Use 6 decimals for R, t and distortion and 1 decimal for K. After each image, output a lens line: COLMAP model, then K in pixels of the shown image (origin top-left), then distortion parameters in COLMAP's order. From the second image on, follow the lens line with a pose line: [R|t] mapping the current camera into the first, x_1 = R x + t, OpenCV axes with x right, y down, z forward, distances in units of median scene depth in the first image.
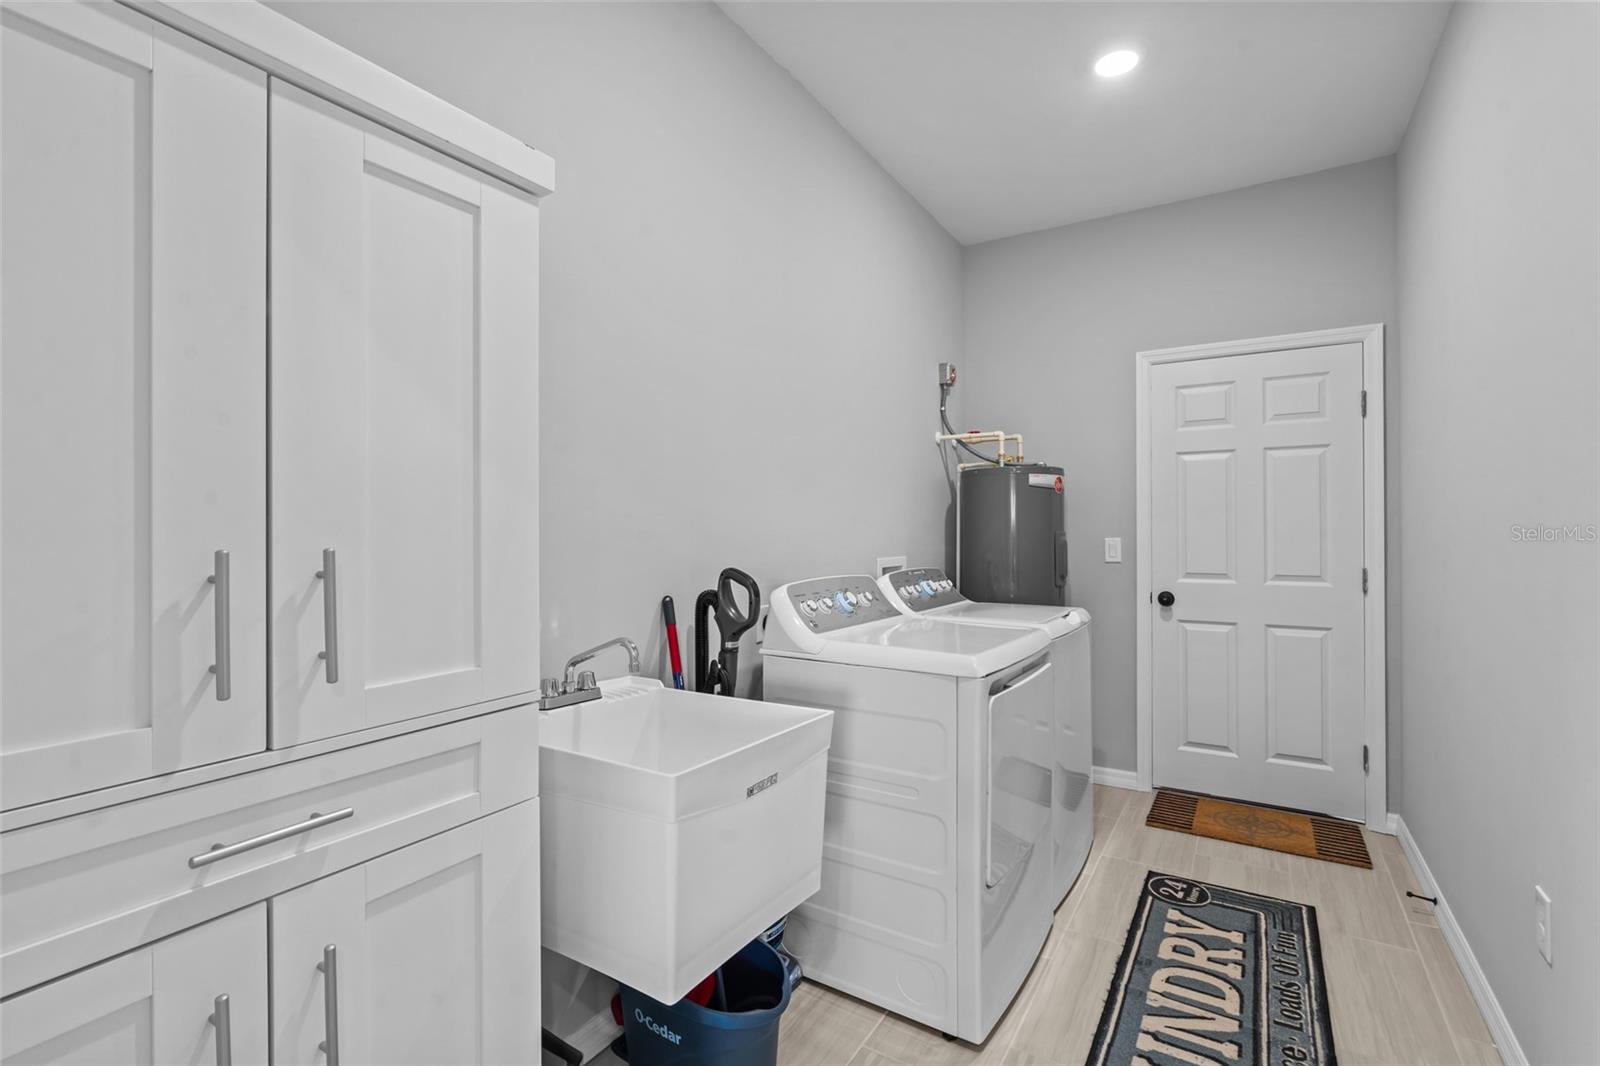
lens RADIAL K [[718.1, 0, 791.1], [0, 718.1, 528.1], [0, 0, 1]] dist [-0.008524, 0.003458]
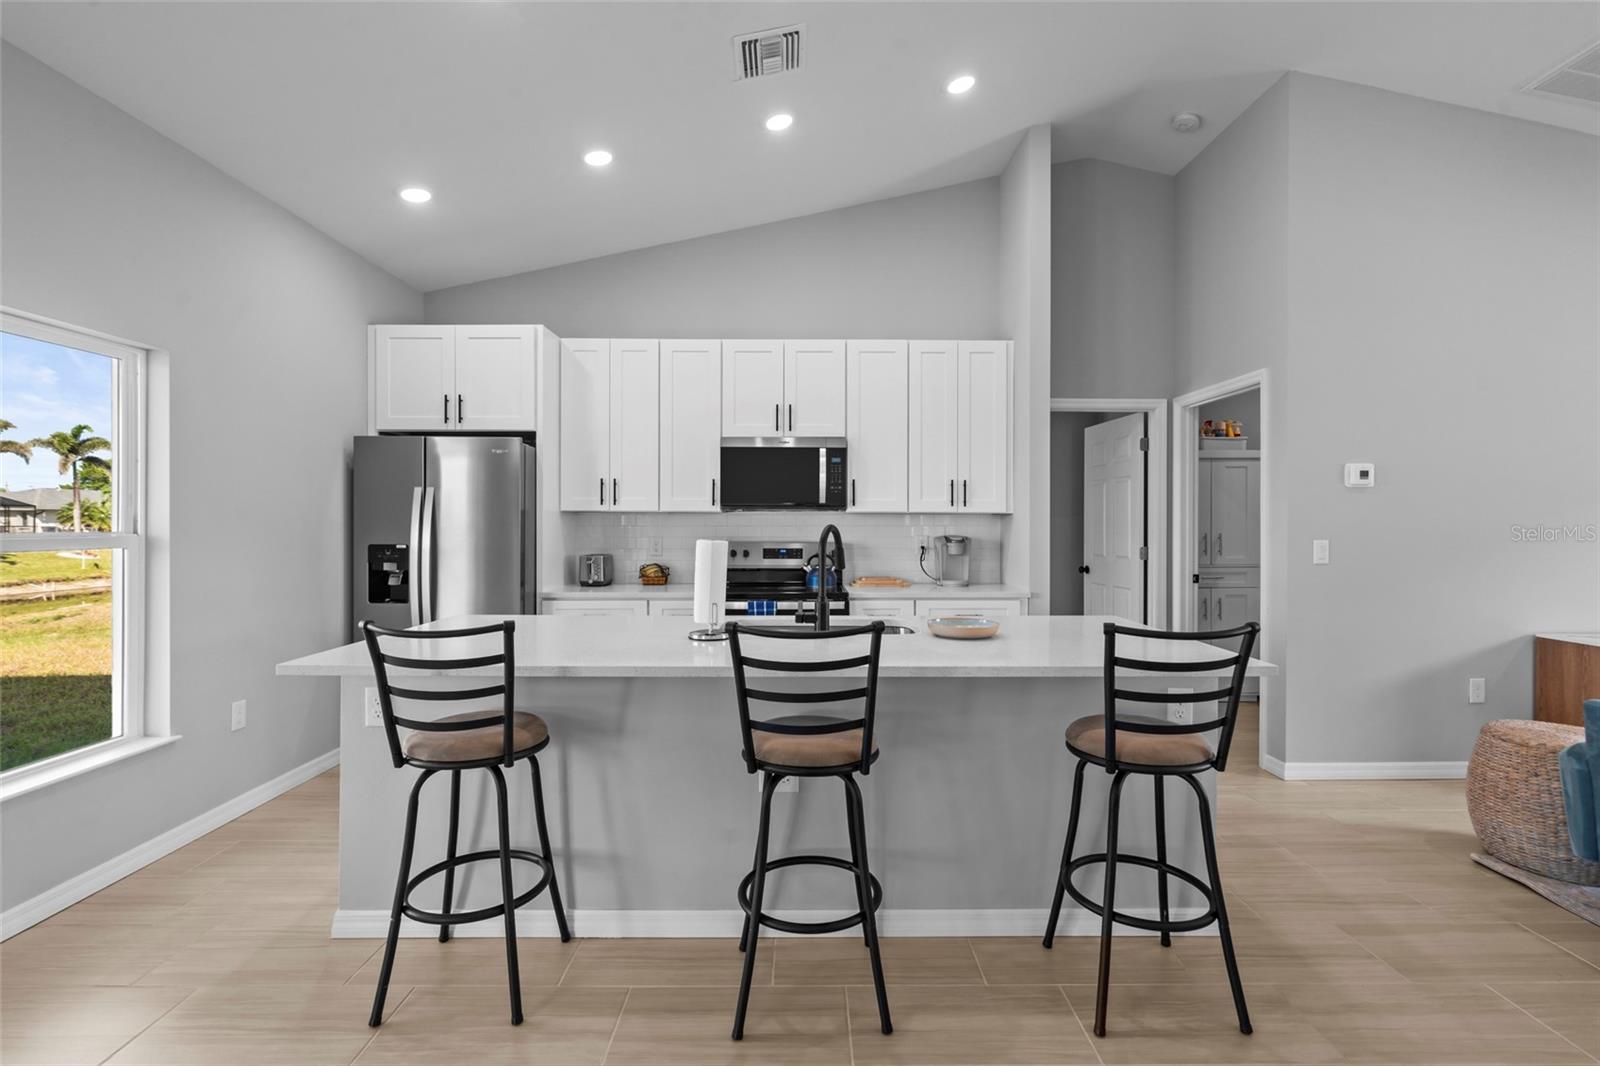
lens RADIAL K [[718.1, 0, 805.0], [0, 718.1, 528.8], [0, 0, 1]] dist [-0.008524, 0.003458]
pose [[0.560346, 0.007861, -0.828221, 0.988019], [0.000701, 0.999950, 0.009966, -0.028821], [0.828258, -0.006165, 0.560312, -2.179577]]
